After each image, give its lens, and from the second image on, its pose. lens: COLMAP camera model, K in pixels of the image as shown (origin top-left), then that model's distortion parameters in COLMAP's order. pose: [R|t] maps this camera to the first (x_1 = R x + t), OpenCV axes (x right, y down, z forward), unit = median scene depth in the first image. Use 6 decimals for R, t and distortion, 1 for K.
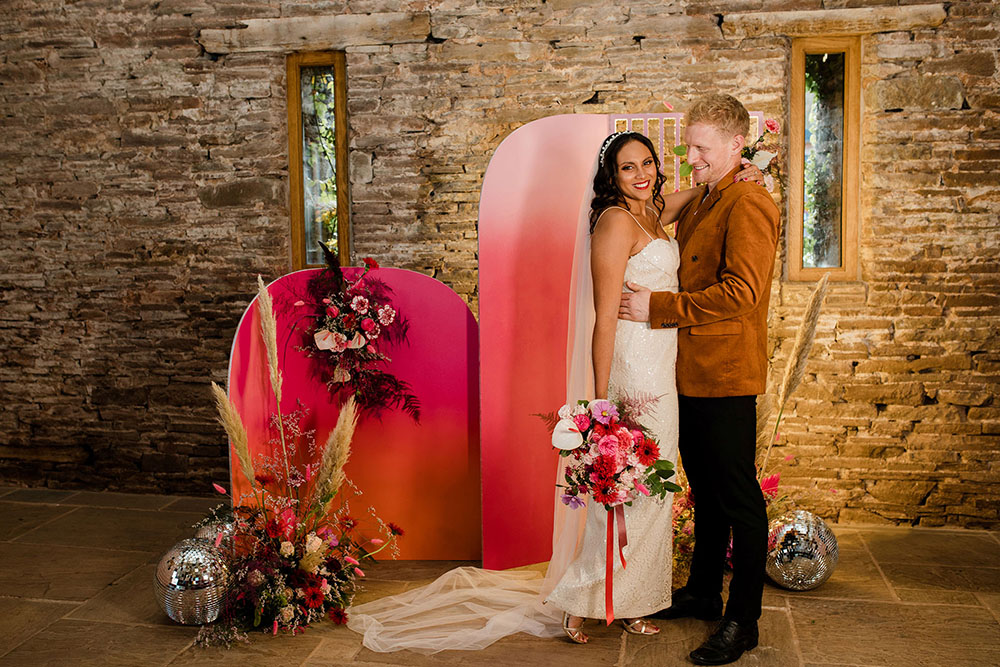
lens RADIAL K [[1018.2, 0, 472.3], [0, 1018.2, 333.8], [0, 0, 1]] dist [-0.033997, 0.000000]
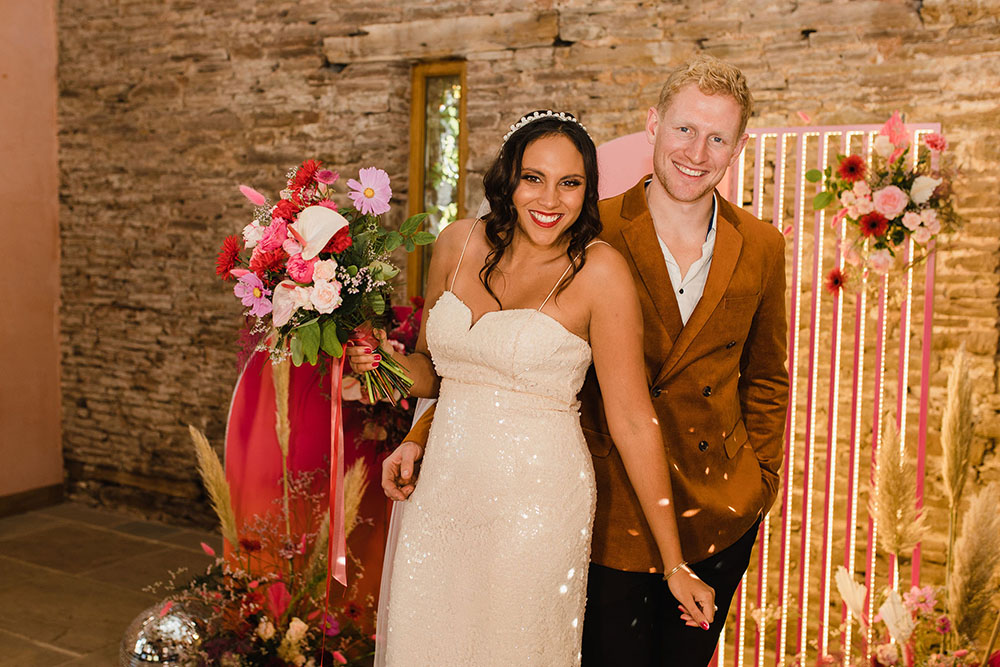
lens RADIAL K [[1085.0, 0, 467.7], [0, 1085.0, 312.5], [0, 0, 1]] dist [0.001027, 0.000000]
pose [[0.940173, 0.058370, -0.335660, 0.197230], [-0.079739, 0.995550, -0.050223, -0.015728], [0.331235, 0.073983, 0.940643, 0.142236]]
